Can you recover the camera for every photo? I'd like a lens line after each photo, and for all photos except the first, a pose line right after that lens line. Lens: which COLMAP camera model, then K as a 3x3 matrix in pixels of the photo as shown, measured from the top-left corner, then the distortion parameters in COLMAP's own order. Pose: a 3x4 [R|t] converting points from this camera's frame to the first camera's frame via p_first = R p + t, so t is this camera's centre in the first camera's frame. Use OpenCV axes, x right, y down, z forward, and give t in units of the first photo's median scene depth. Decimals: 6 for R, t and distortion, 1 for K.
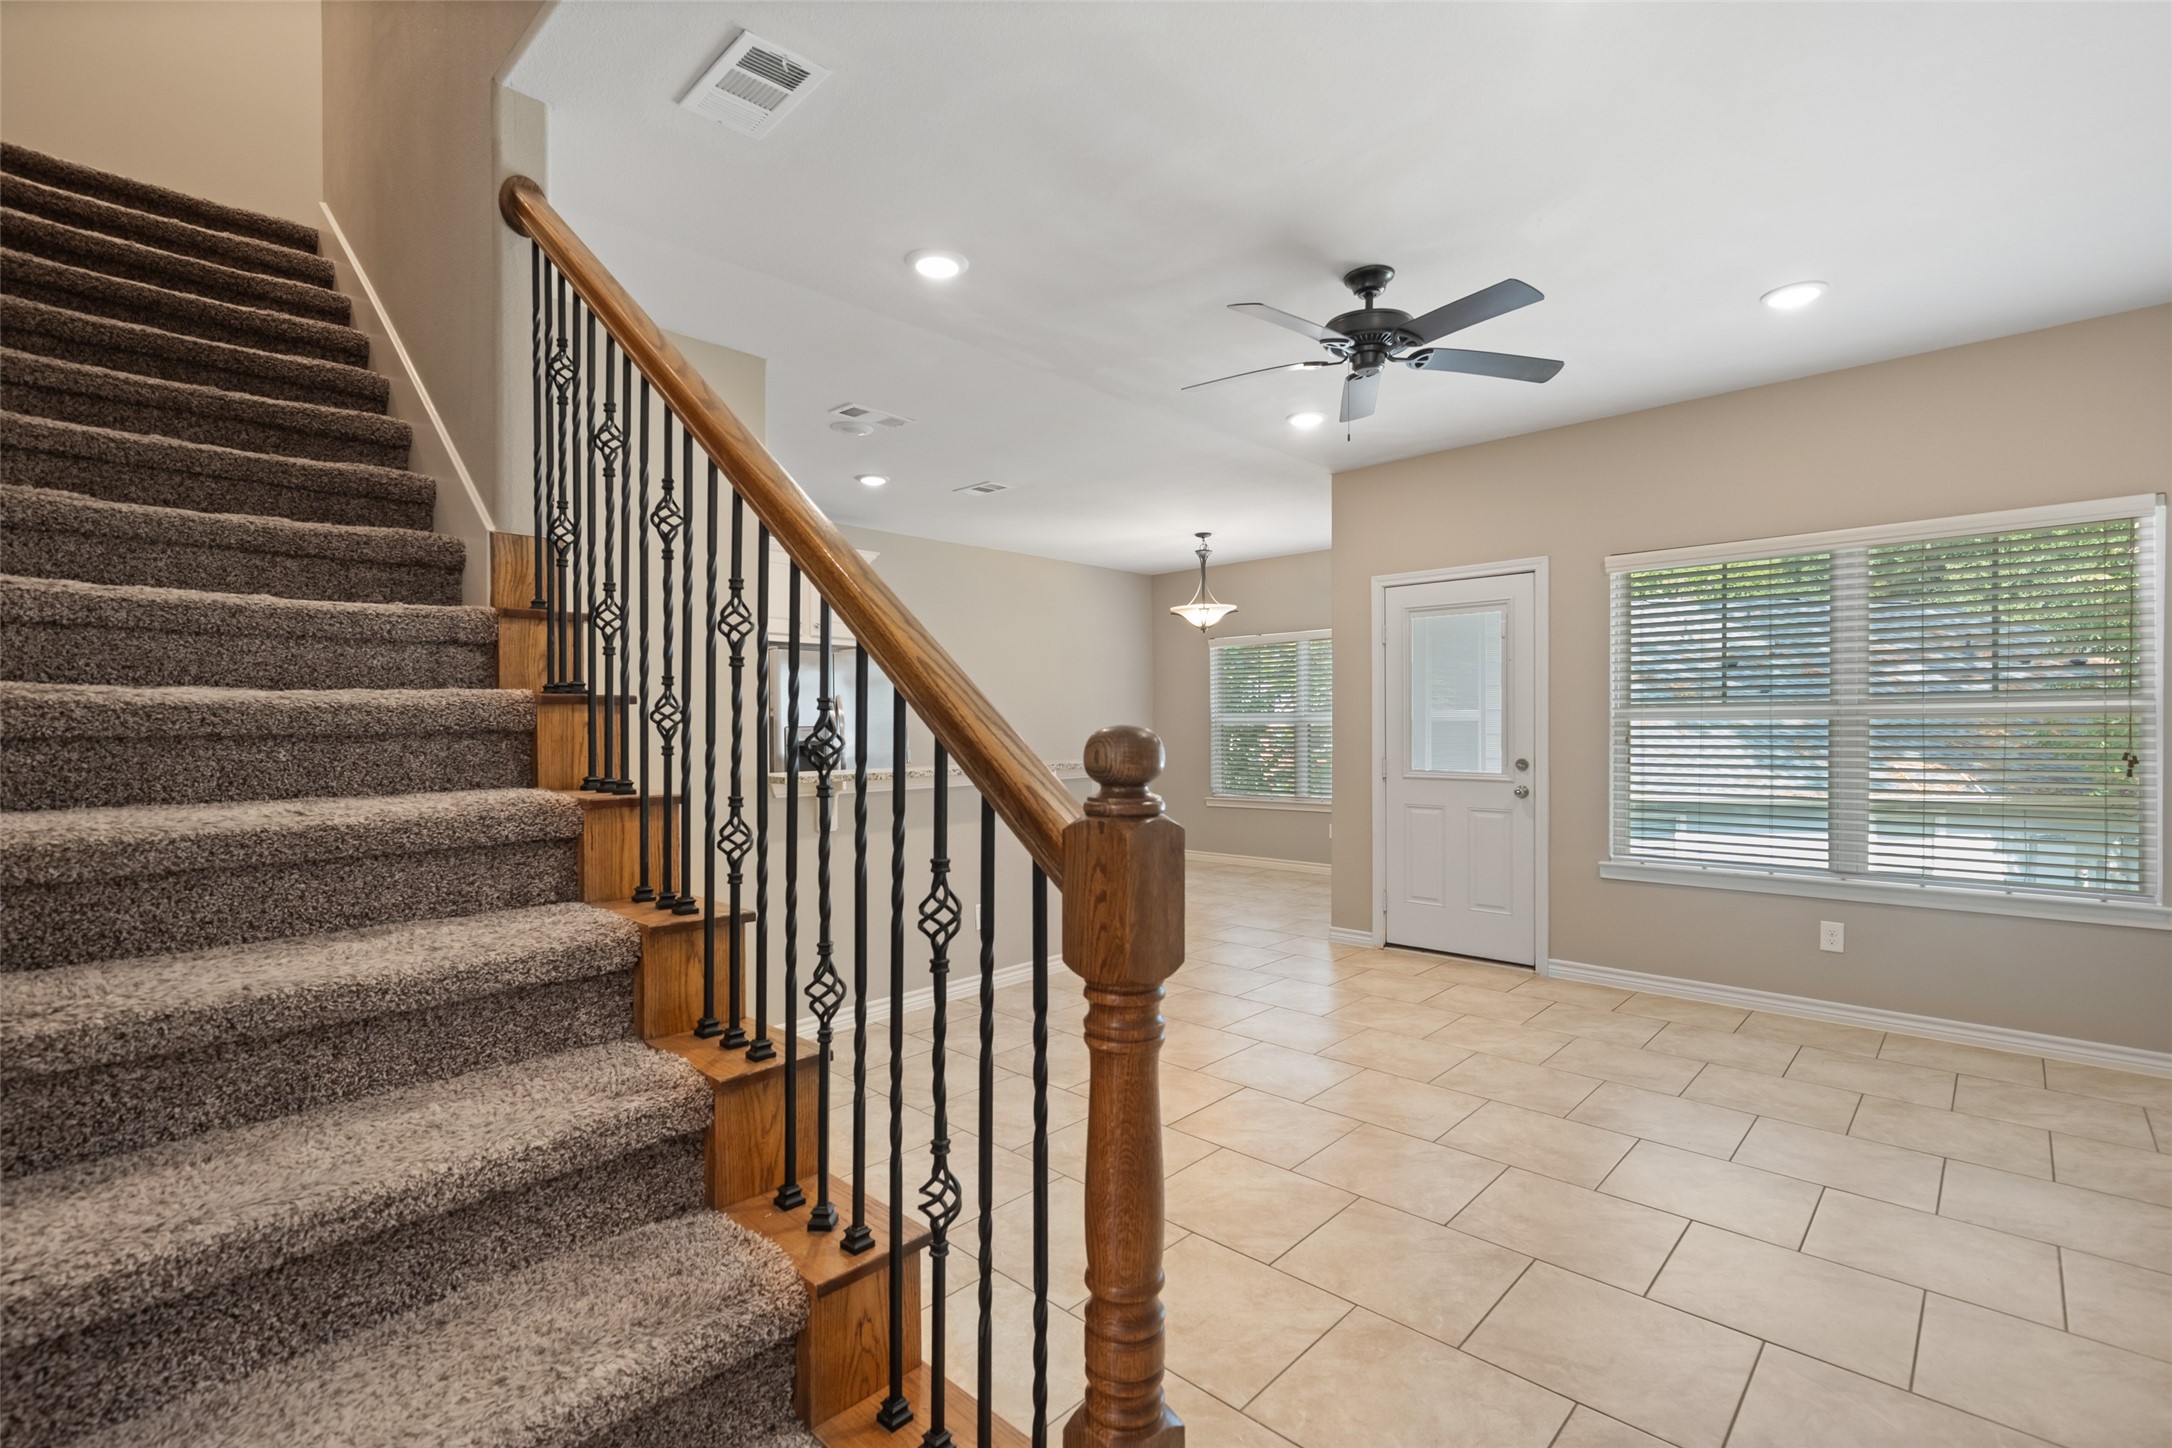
lens RADIAL K [[991.3, 0, 1079.0], [0, 991.3, 736.2], [0, 0, 1]] dist [0.000002, -0.000057]
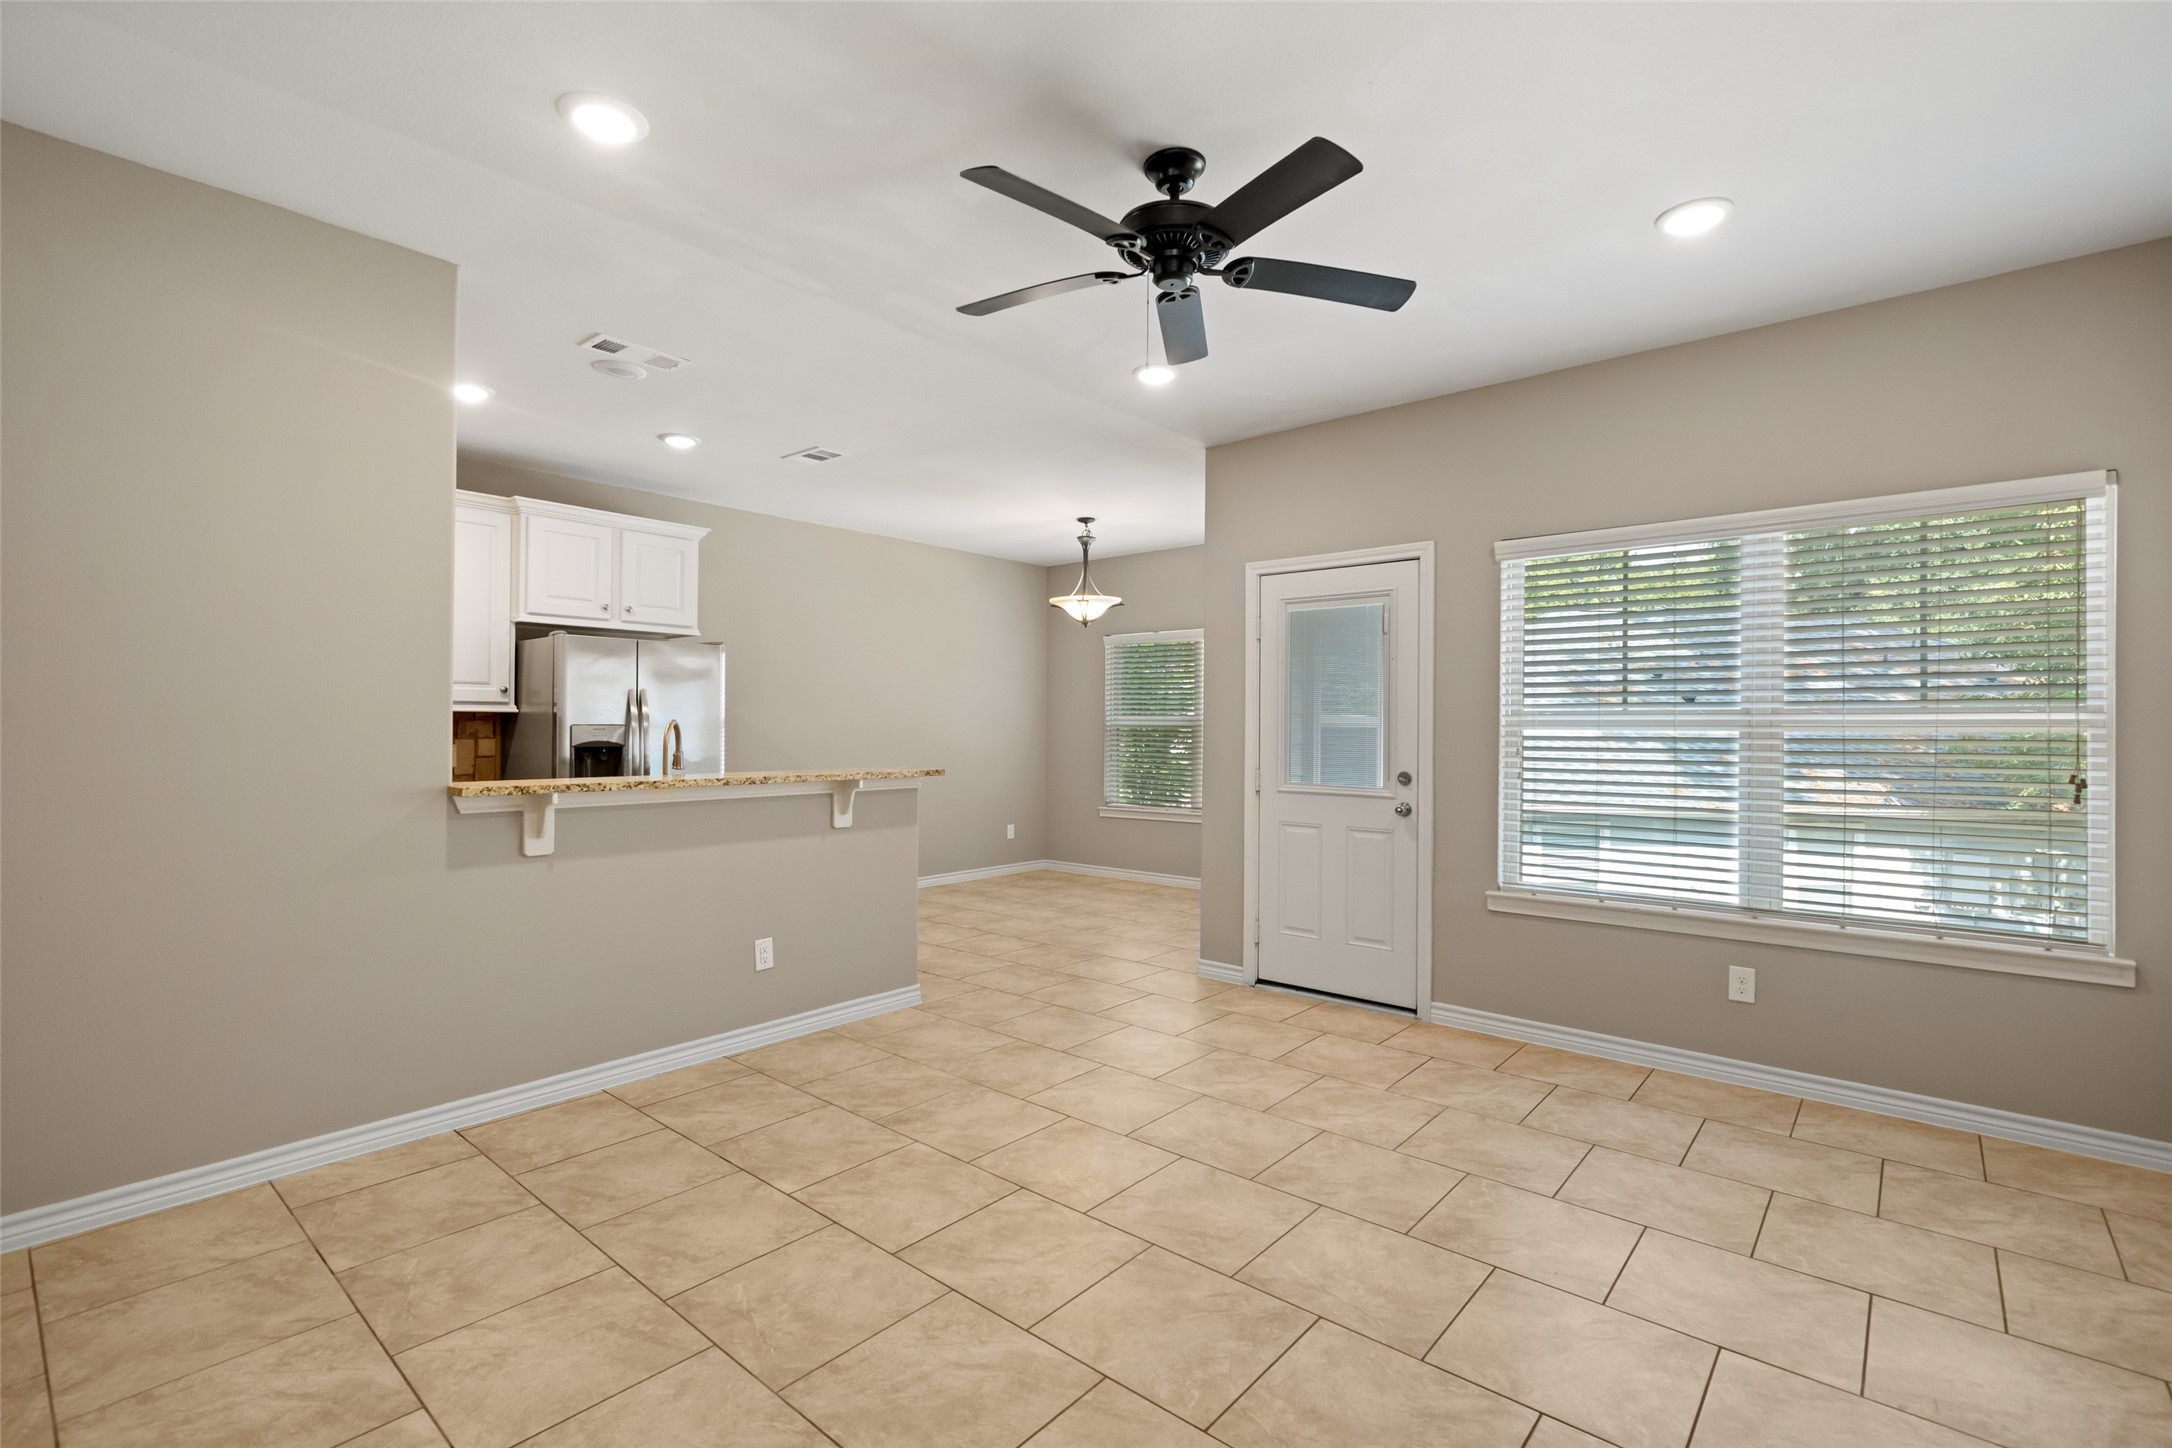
lens RADIAL K [[990.5, 0, 1086.0], [0, 990.5, 724.0], [0, 0, 1]] dist [-0.000618, 0.000146]
pose [[0.998537, 0.012641, 0.052571, 0.150548], [-0.011870, 0.999818, -0.014952, -0.003739], [-0.052750, 0.014307, 0.998505, 0.177586]]
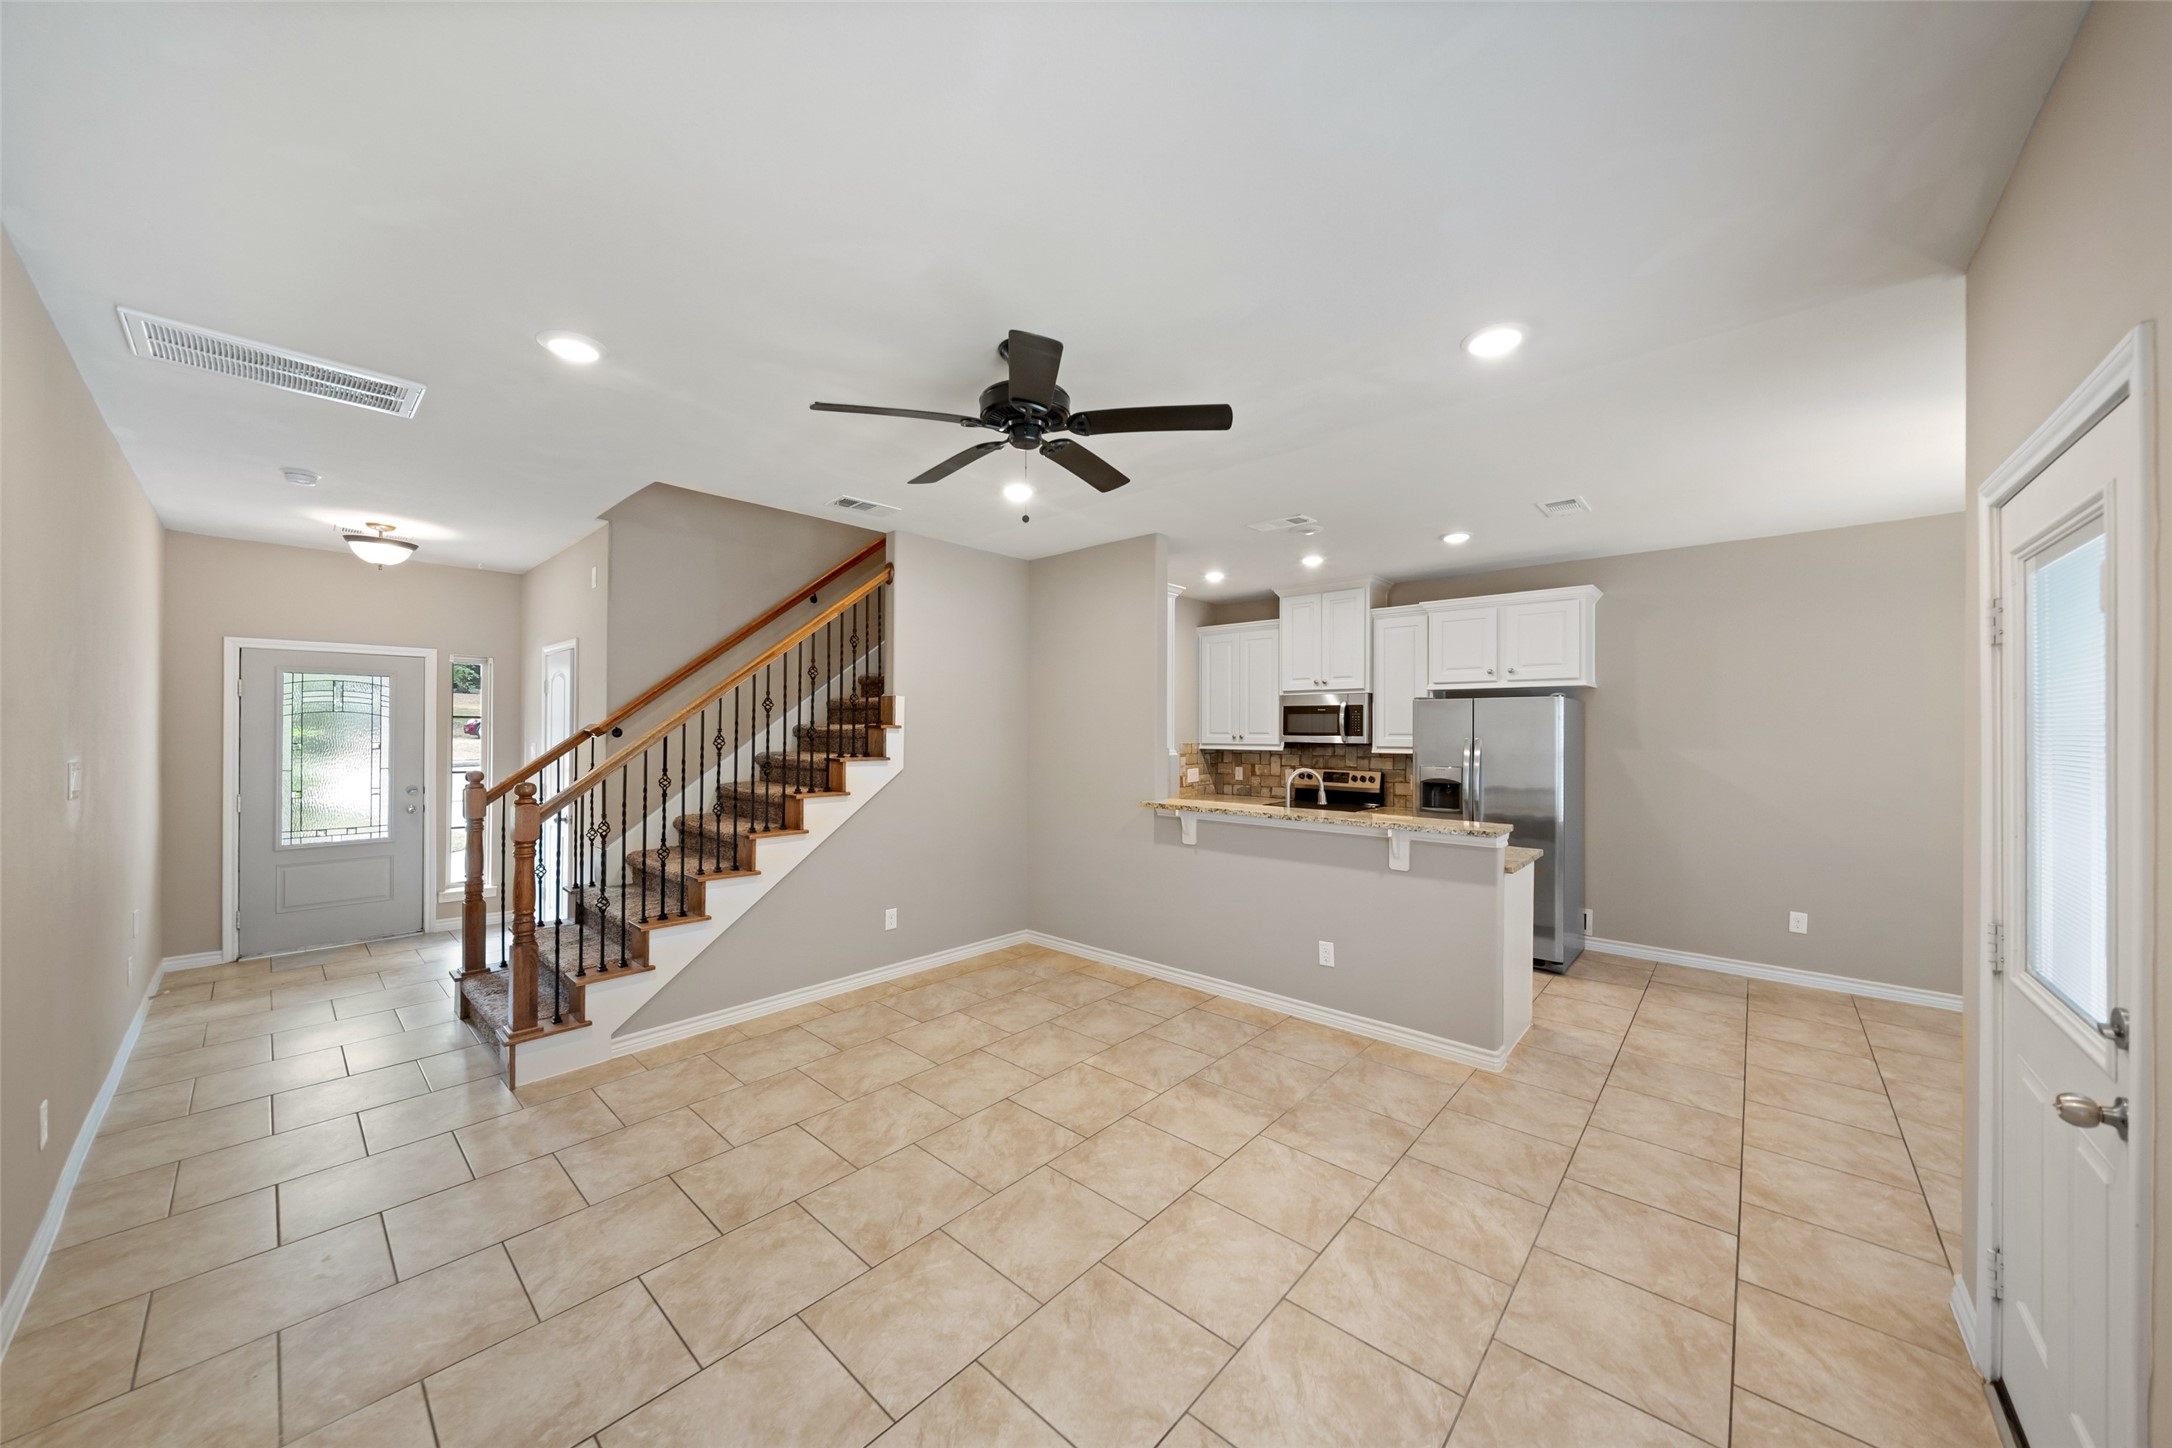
lens RADIAL K [[747.7, 0, 1086.0], [0, 747.7, 724.0], [0, 0, 1]] dist [-0.012068, 0.000273]
pose [[0.017983, -0.000389, -0.999838, 0.835912], [-0.017032, 0.999855, -0.000695, -0.074741], [0.999693, 0.017042, 0.017974, 0.849930]]
